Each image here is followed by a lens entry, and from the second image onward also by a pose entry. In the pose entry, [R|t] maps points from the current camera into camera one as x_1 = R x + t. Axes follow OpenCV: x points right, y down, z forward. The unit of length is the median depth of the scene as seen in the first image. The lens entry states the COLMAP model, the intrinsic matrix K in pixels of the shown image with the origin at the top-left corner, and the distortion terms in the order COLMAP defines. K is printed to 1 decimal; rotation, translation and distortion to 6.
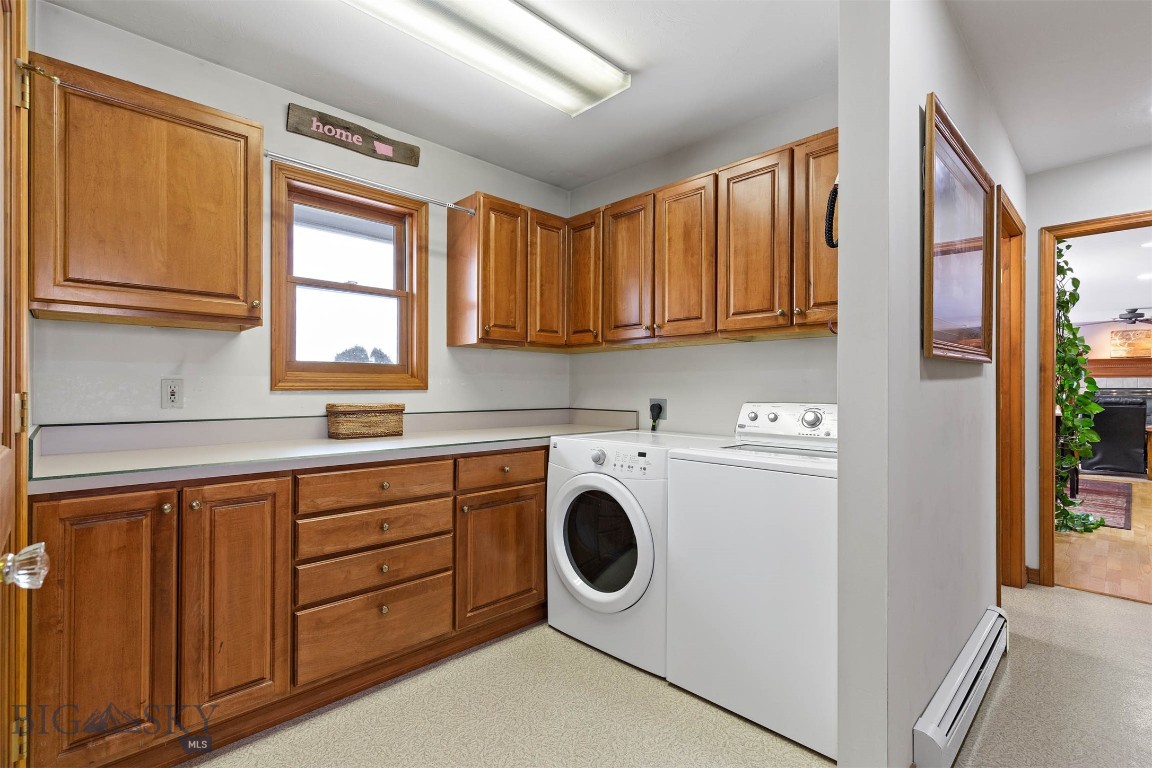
lens RADIAL K [[528.4, 0, 576.7], [0, 528.4, 387.7], [0, 0, 1]] dist [-0.001284, 0.000235]
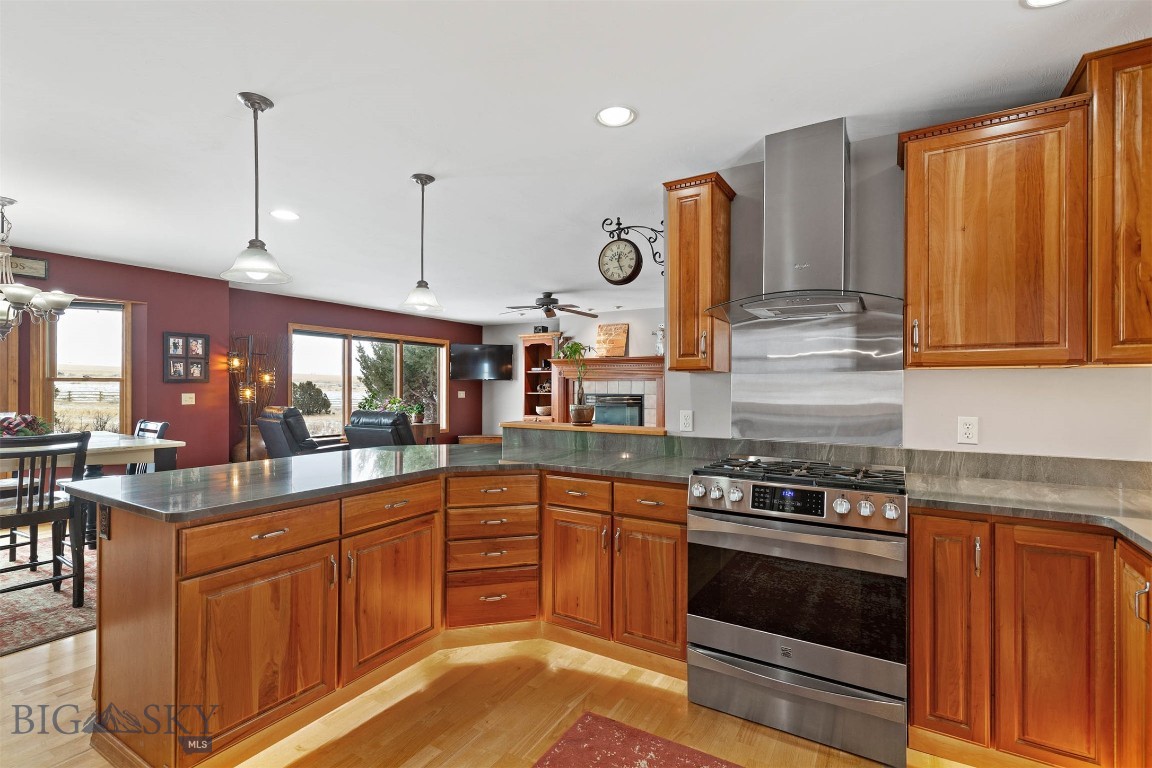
lens RADIAL K [[528.4, 0, 577.6], [0, 528.4, 385.2], [0, 0, 1]] dist [-0.001284, 0.000235]
pose [[0.969450, 0.004566, 0.245247, 0.844145], [-0.004516, 0.999990, -0.000768, -0.013428], [-0.245248, -0.000363, 0.969460, 0.227567]]
